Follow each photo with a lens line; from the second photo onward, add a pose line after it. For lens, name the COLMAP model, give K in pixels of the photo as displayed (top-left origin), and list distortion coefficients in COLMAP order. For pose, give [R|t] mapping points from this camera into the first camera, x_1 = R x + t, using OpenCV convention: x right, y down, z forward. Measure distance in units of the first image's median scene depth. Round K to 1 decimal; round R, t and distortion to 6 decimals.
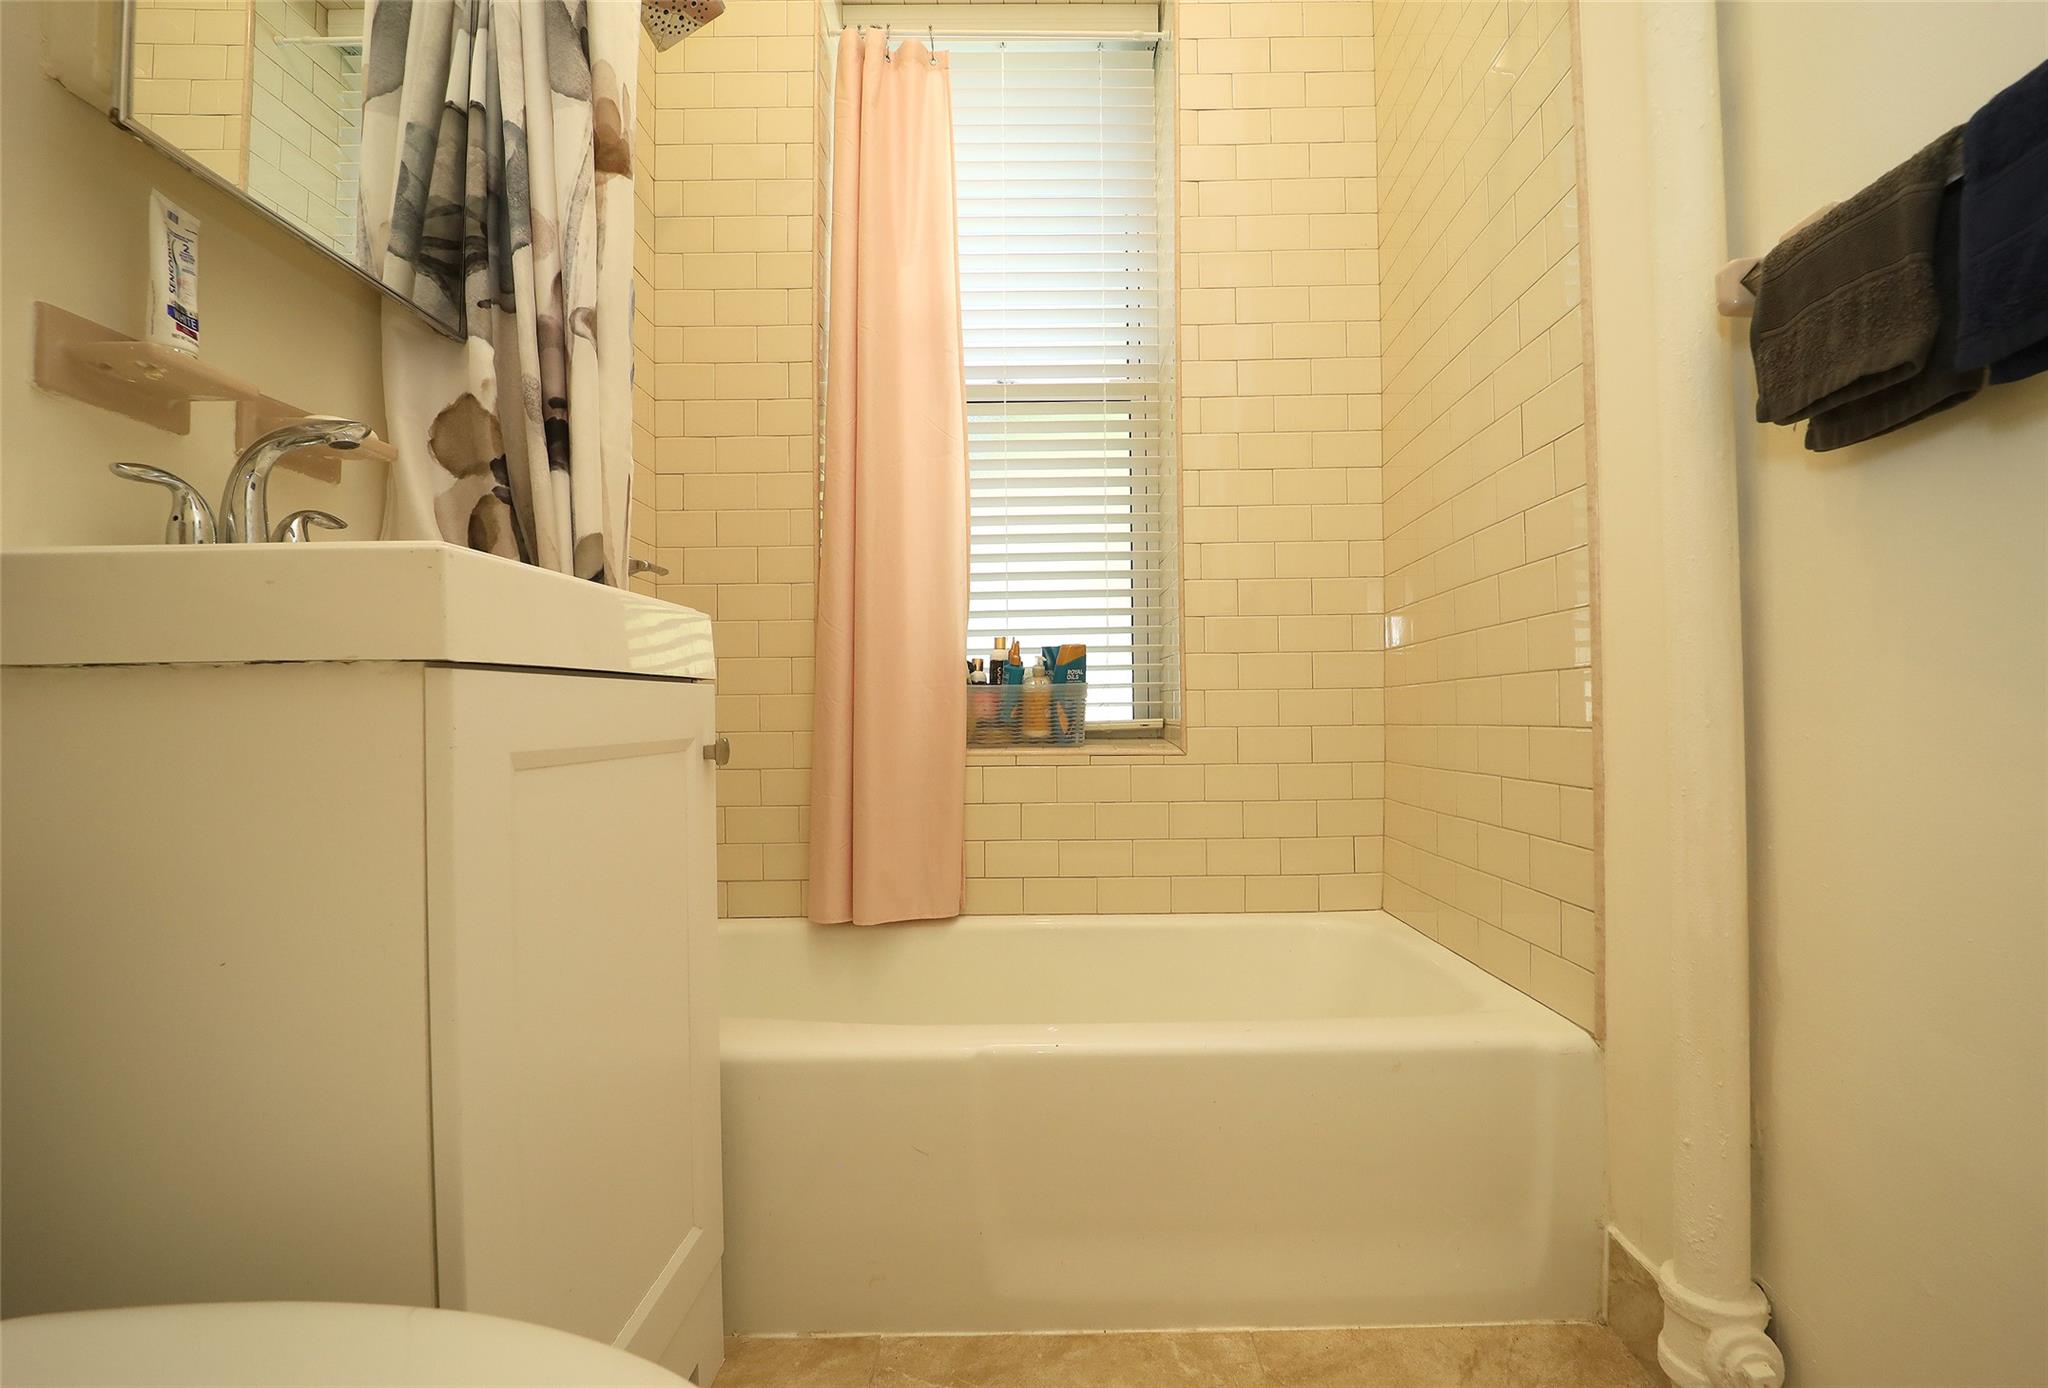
lens RADIAL K [[881.1, 0, 1047.3], [0, 881.1, 697.5], [0, 0, 1]] dist [-0.019160, -0.000862]
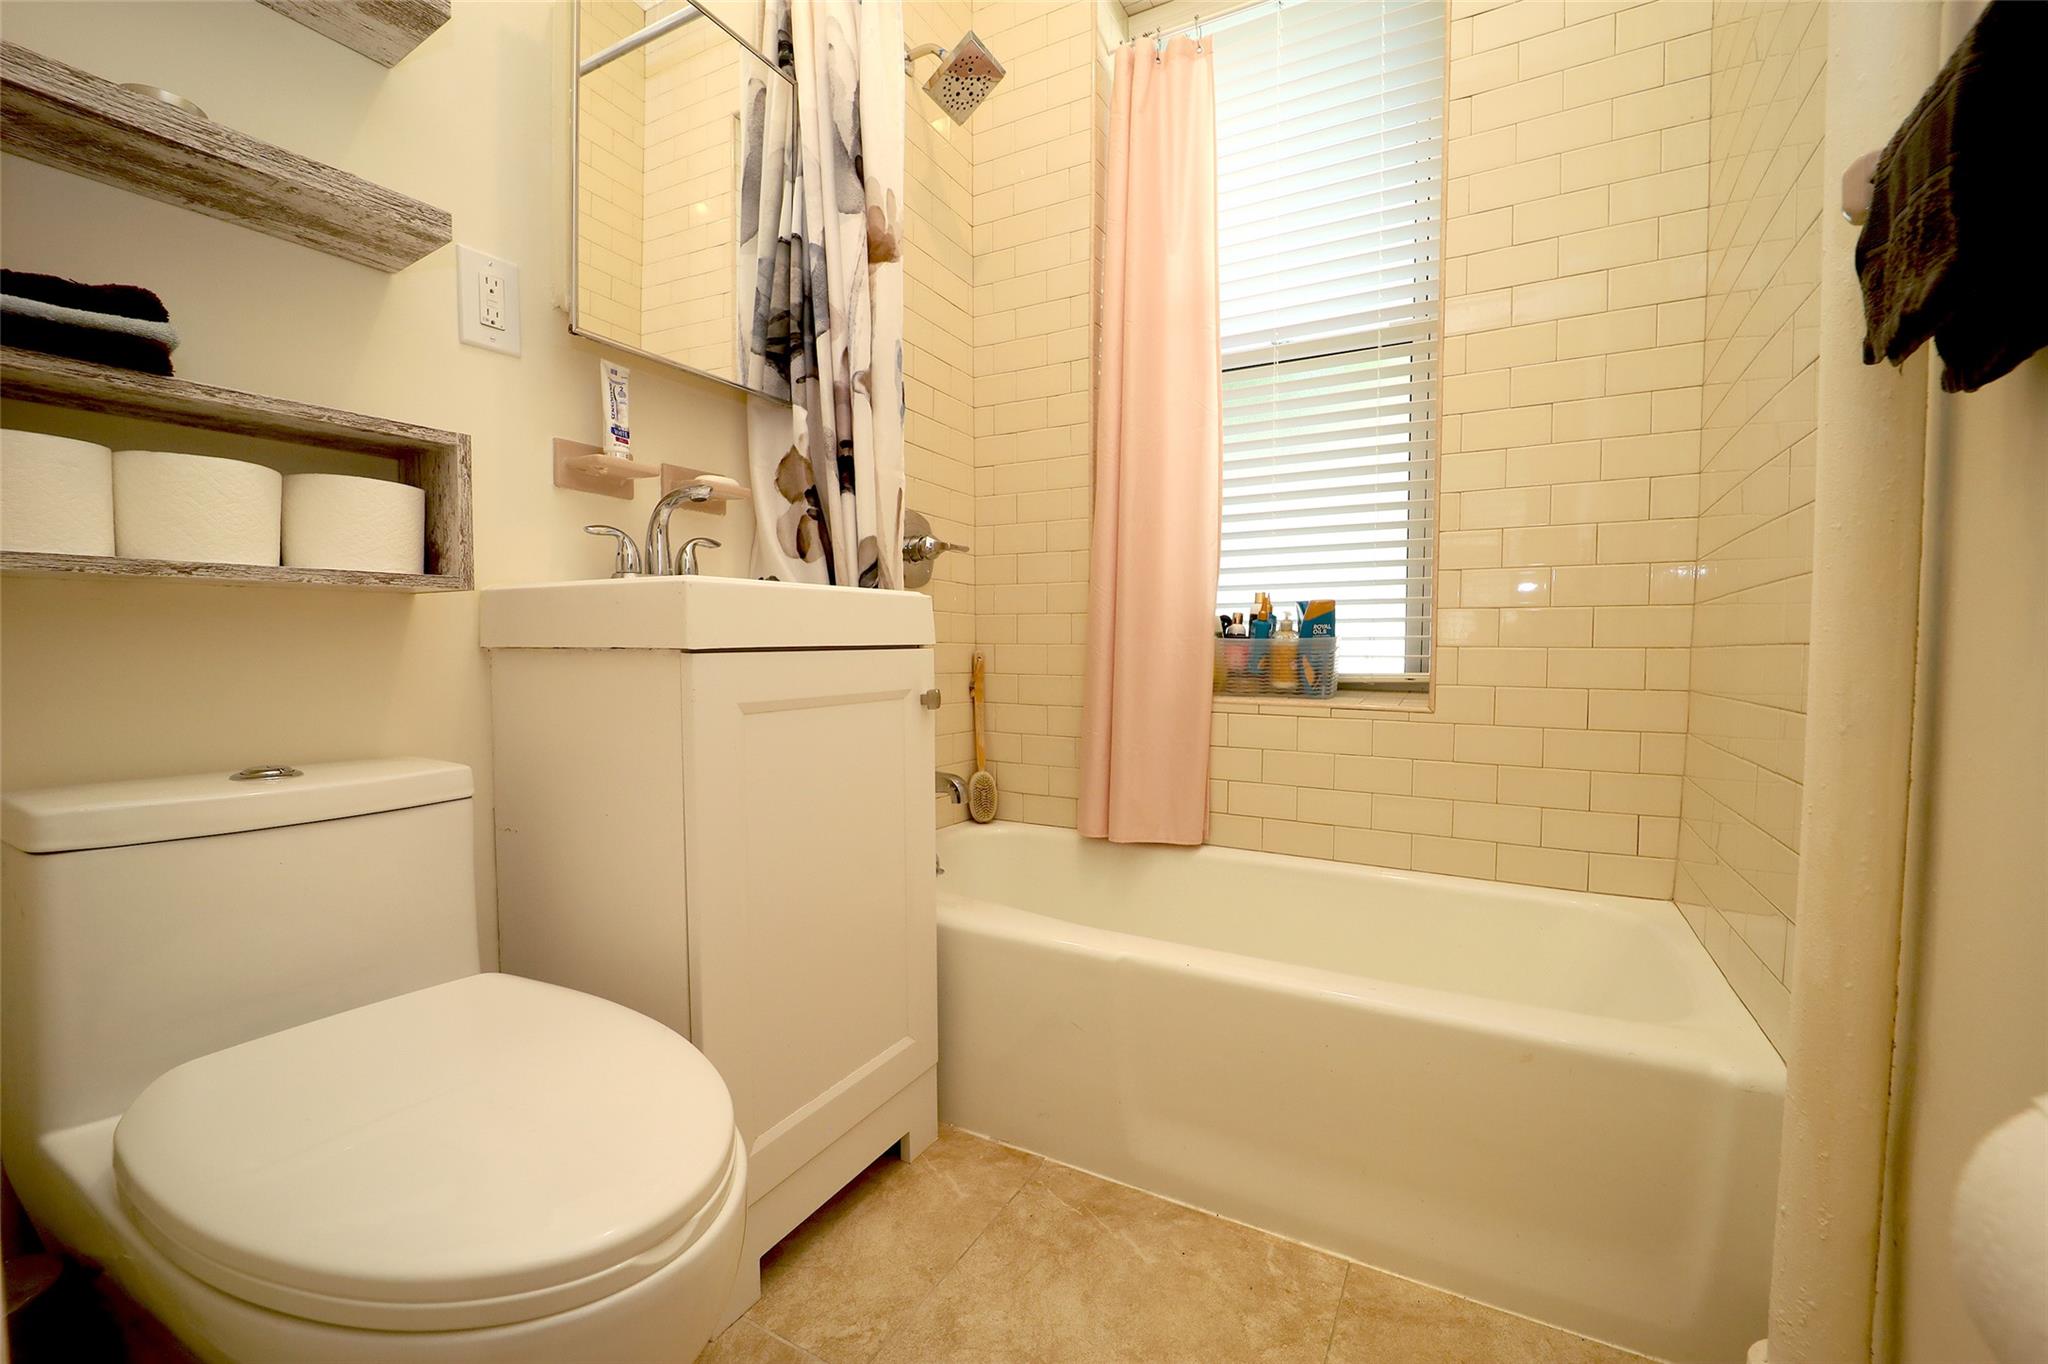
lens RADIAL K [[831.4, 0, 1024.0], [0, 831.4, 682.0], [0, 0, 1]] dist [-0.016282, -0.000442]
pose [[0.872300, 0.036285, -0.487624, 0.346323], [-0.004013, 0.997740, 0.067066, -0.047765], [0.488955, -0.056545, 0.870474, -0.034146]]
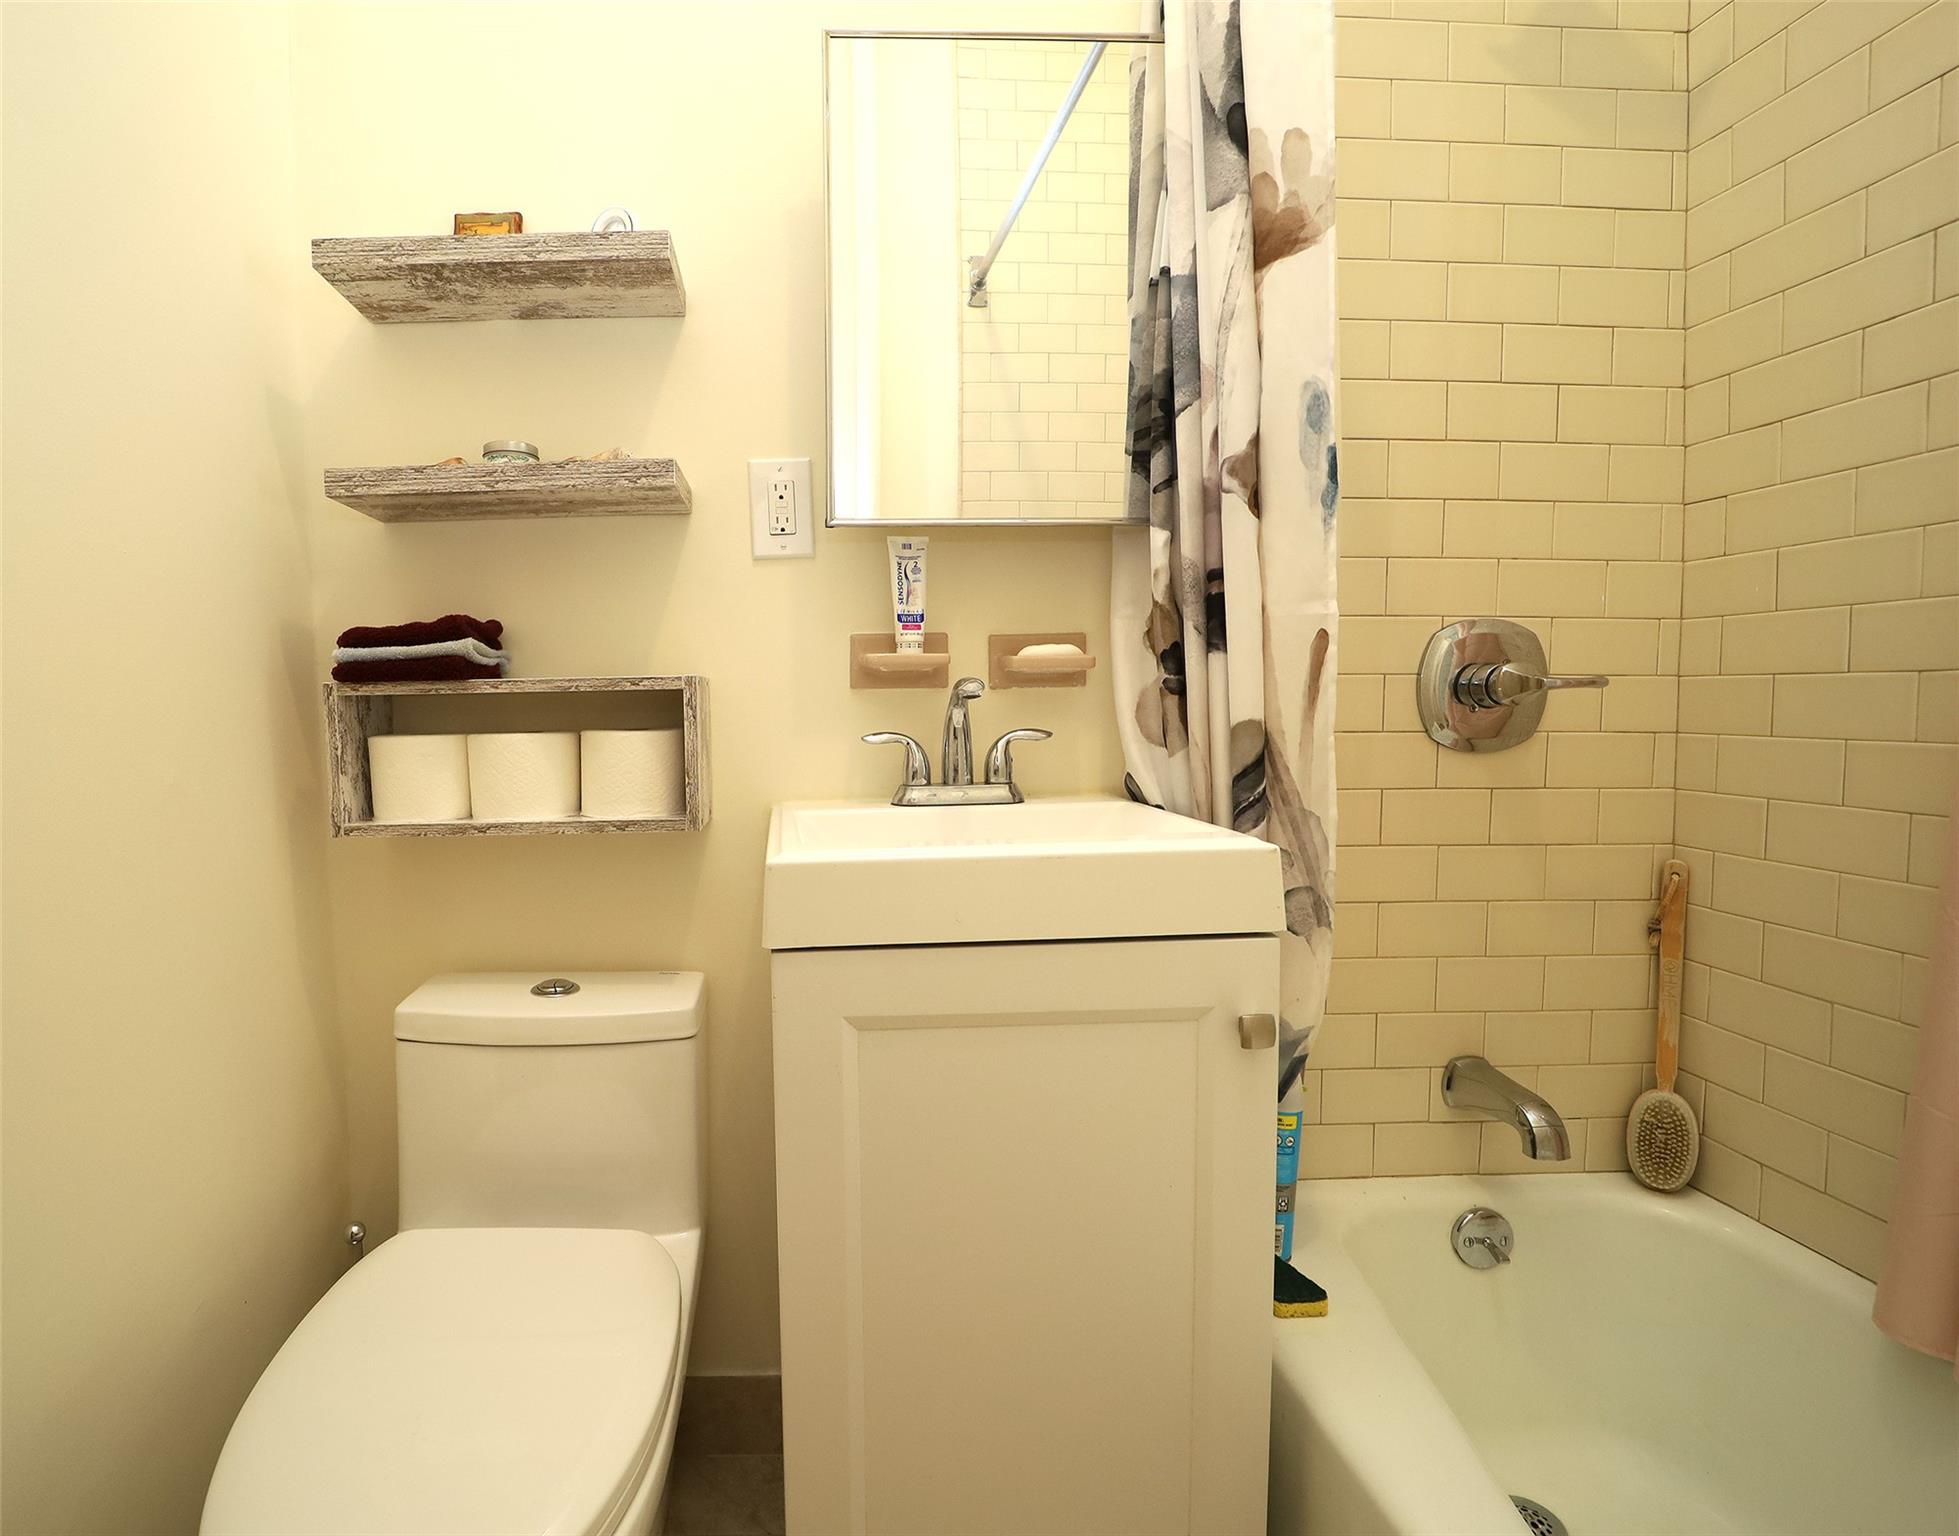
lens RADIAL K [[951.8, 0, 808.9], [0, 951.8, 766.0], [0, 0, 1]] dist [-0.017854, -0.000554]
pose [[0.023898, 0.078793, -0.996605, 0.401775], [0.031887, 0.996322, 0.079535, -0.233384], [0.999206, -0.033679, 0.021298, 0.561652]]
